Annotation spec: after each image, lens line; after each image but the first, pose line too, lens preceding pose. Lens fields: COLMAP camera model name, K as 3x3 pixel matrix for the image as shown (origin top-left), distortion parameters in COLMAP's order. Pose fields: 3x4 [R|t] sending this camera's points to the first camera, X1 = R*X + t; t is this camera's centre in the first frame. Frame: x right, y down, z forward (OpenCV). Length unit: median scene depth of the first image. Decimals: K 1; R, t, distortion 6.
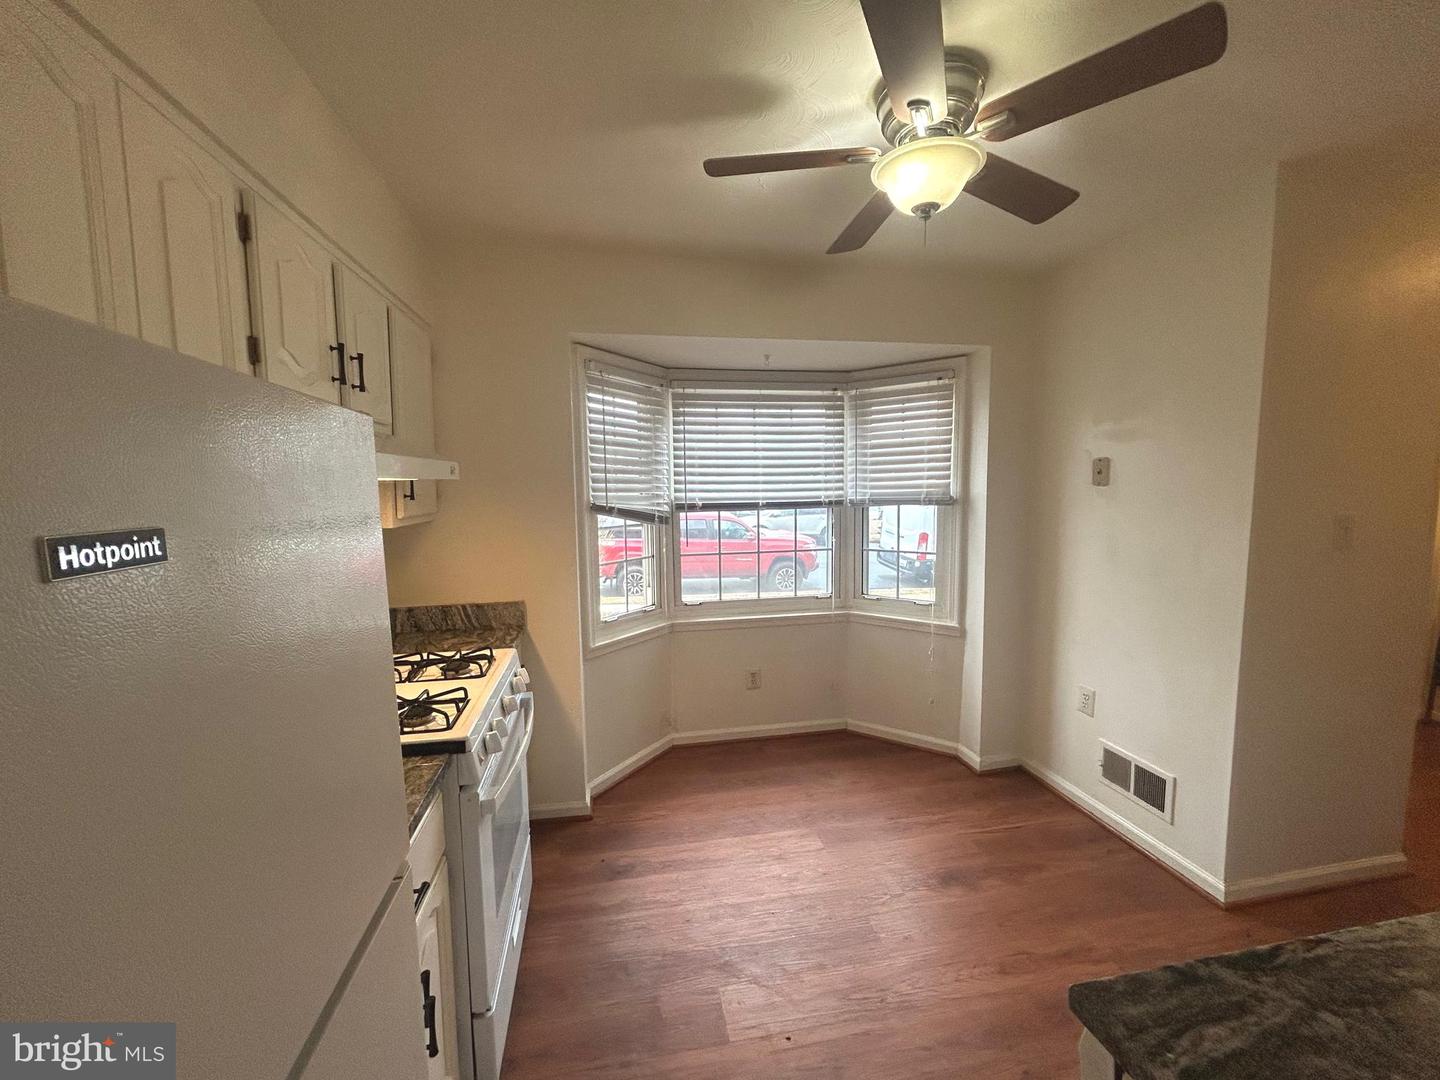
lens RADIAL K [[576.9, 0, 718.8], [0, 576.9, 541.6], [0, 0, 1]] dist [-0.000352, -0.000934]
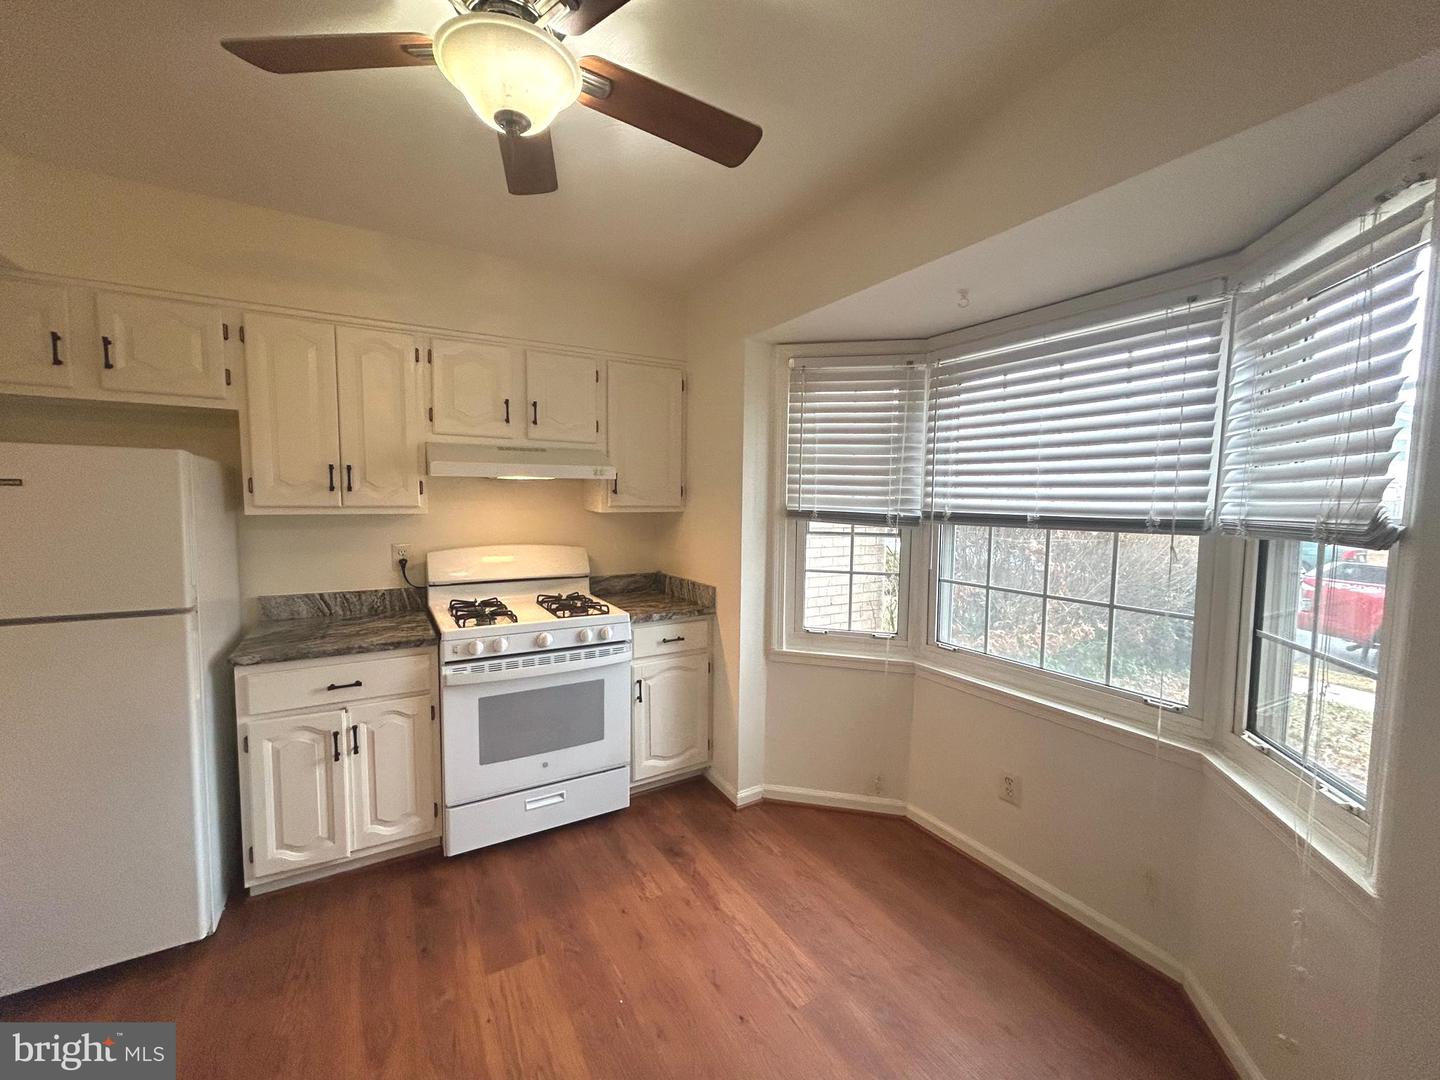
lens RADIAL K [[576.9, 0, 719.8], [0, 576.9, 538.6], [0, 0, 1]] dist [-0.000352, -0.000934]
pose [[0.328257, 0.092365, -0.940062, 0.566665], [-0.090124, 0.993730, 0.066168, -0.055772], [0.940279, 0.063002, 0.334523, 0.482989]]
